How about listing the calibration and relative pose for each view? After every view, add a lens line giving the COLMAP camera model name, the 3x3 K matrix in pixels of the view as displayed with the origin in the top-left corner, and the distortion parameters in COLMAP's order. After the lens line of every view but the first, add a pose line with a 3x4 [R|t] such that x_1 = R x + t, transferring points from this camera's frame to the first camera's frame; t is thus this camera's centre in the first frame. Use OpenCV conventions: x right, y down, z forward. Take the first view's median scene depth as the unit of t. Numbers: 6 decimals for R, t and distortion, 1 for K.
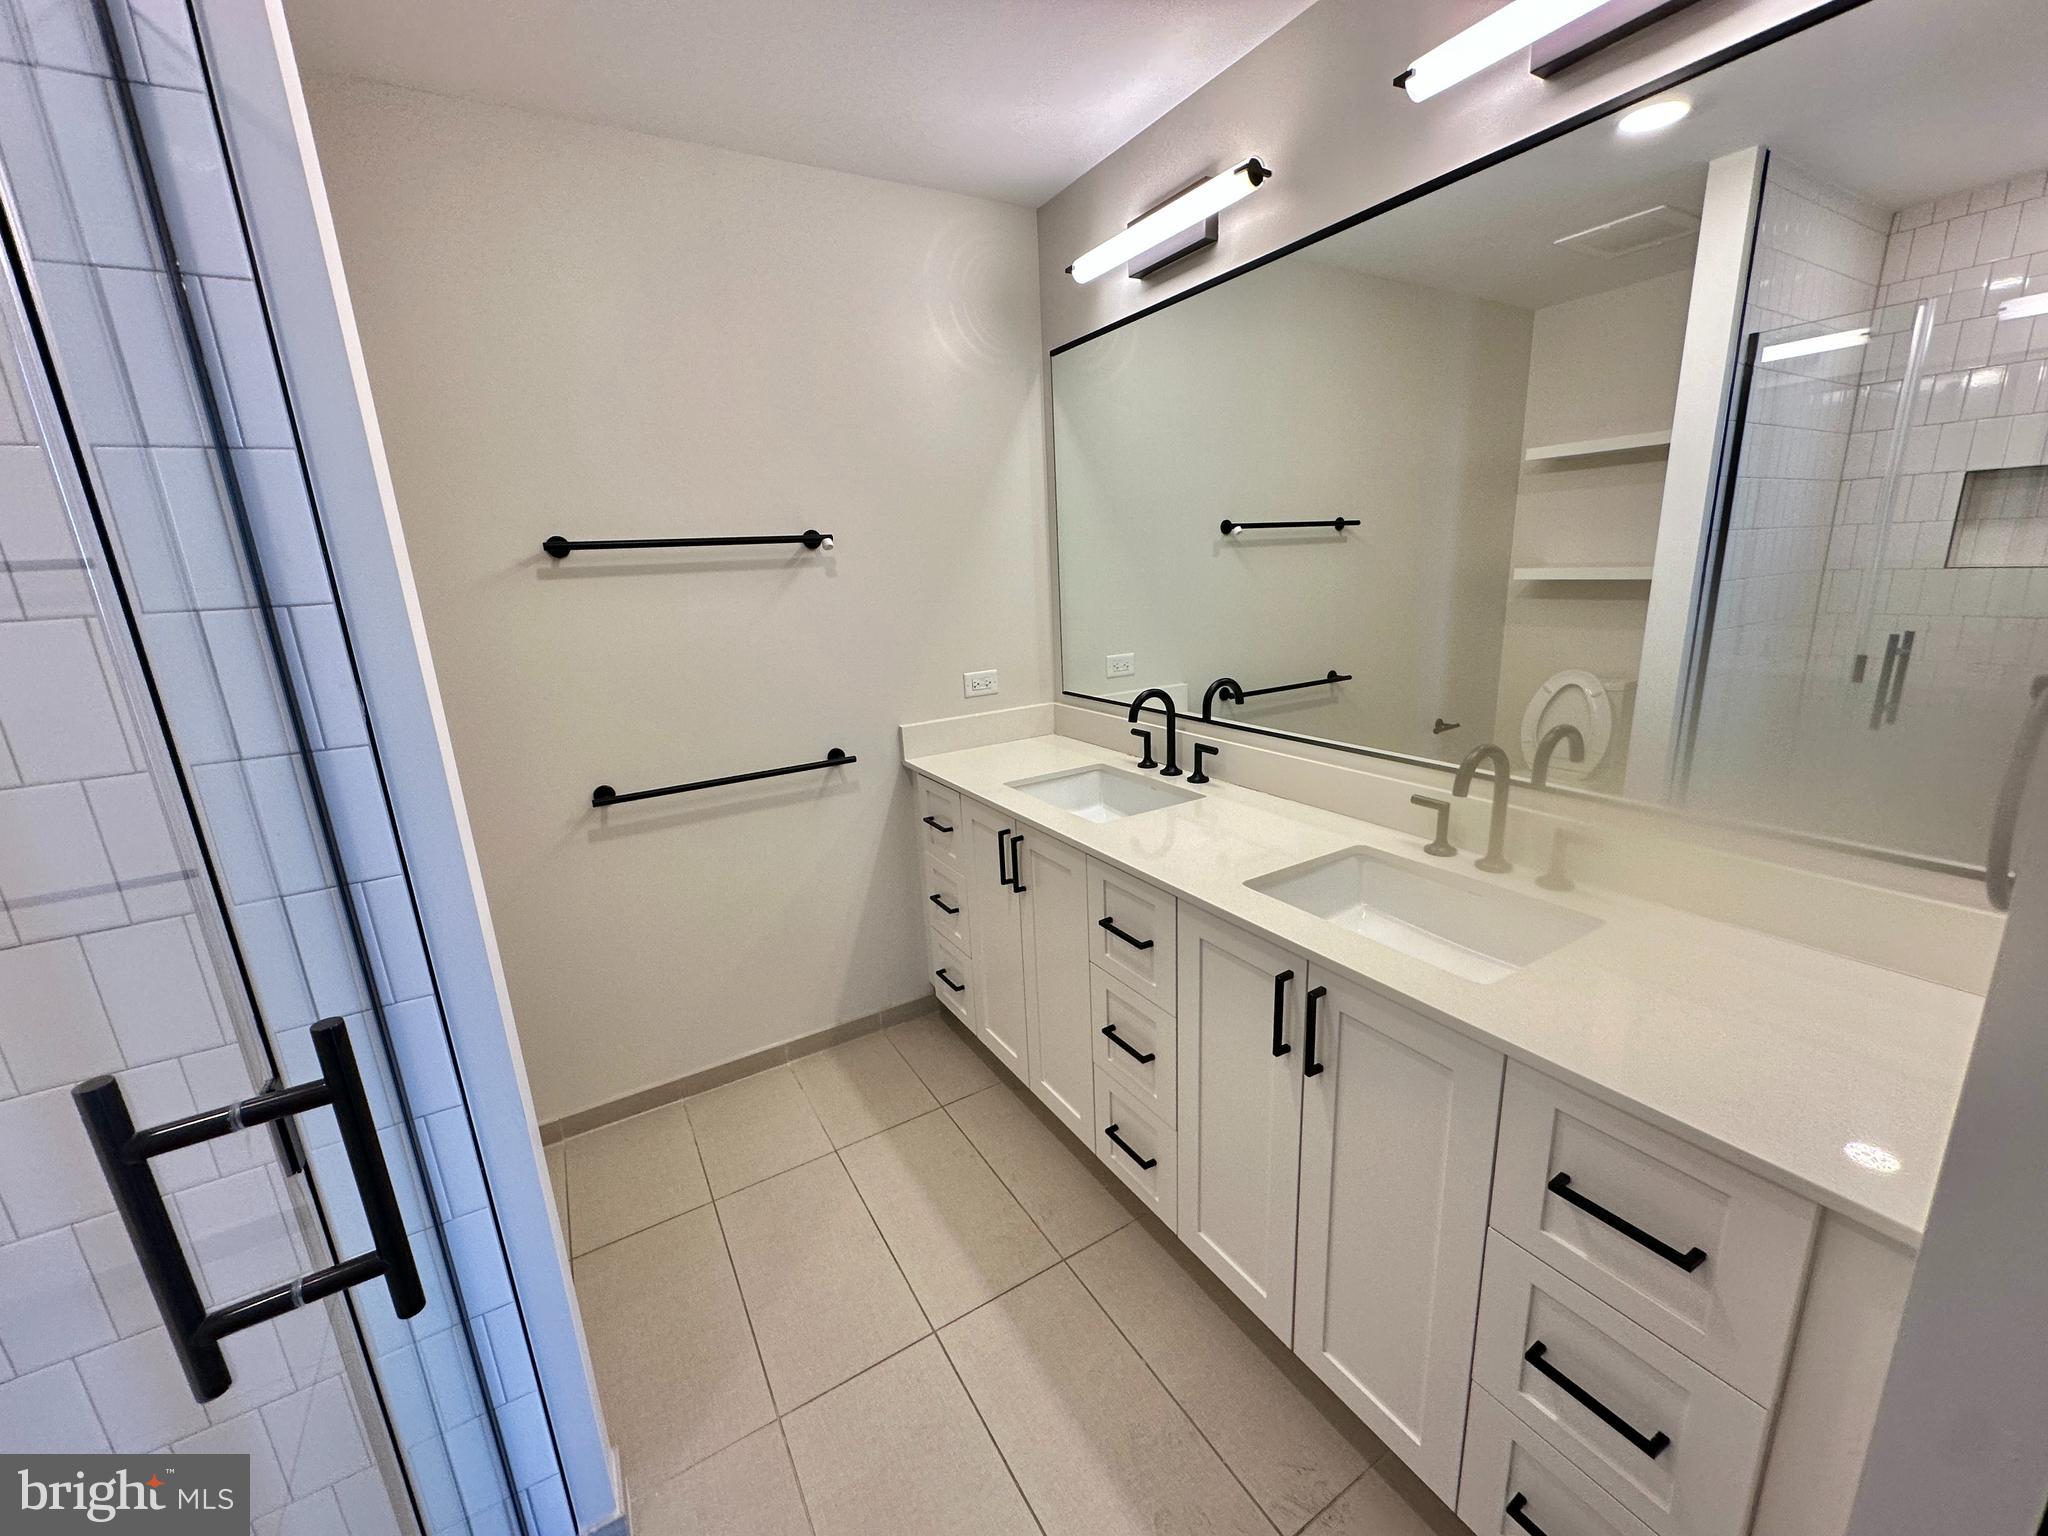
lens RADIAL K [[805.0, 0, 1024.0], [0, 805.0, 768.0], [0, 0, 1]] dist [-0.026502, -0.000100]
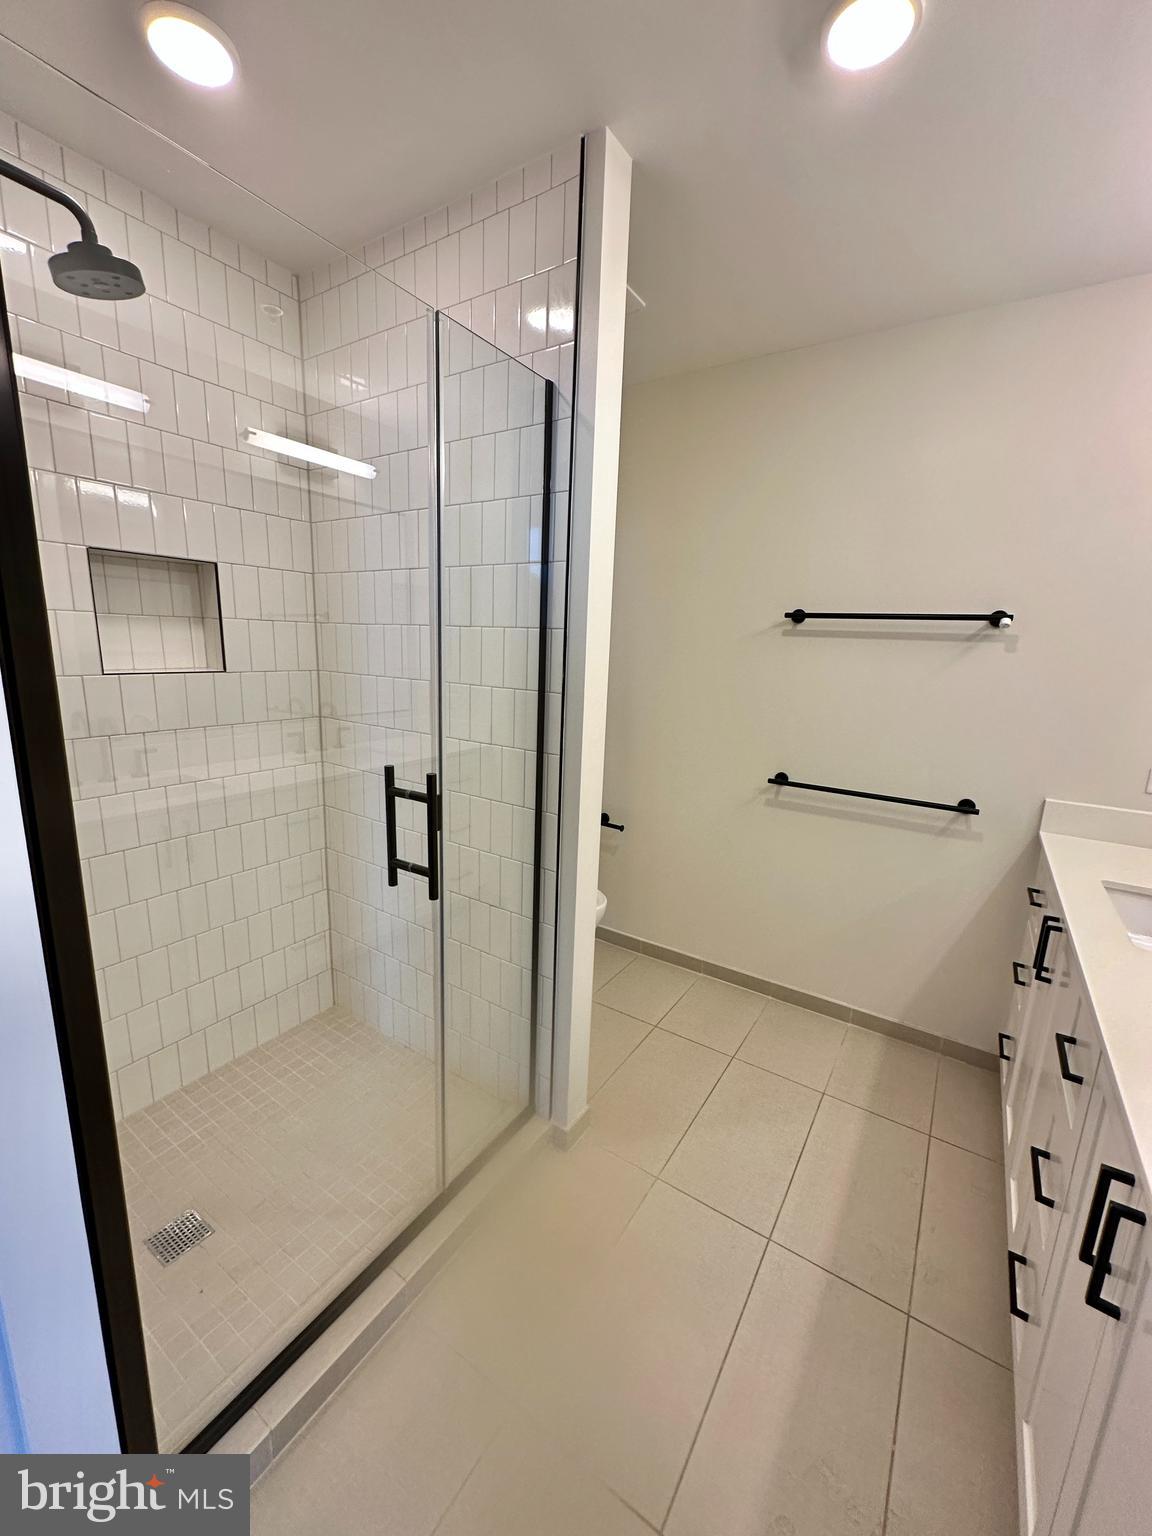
lens RADIAL K [[612.3, 0, 576.0], [0, 612.3, 768.0], [0, 0, 1]] dist [0.001042, -0.000289]
pose [[0.424738, 0.247112, -0.870938, 0.305563], [-0.277277, 0.951302, 0.134692, -0.032432], [0.861809, 0.184283, 0.472572, 0.104324]]
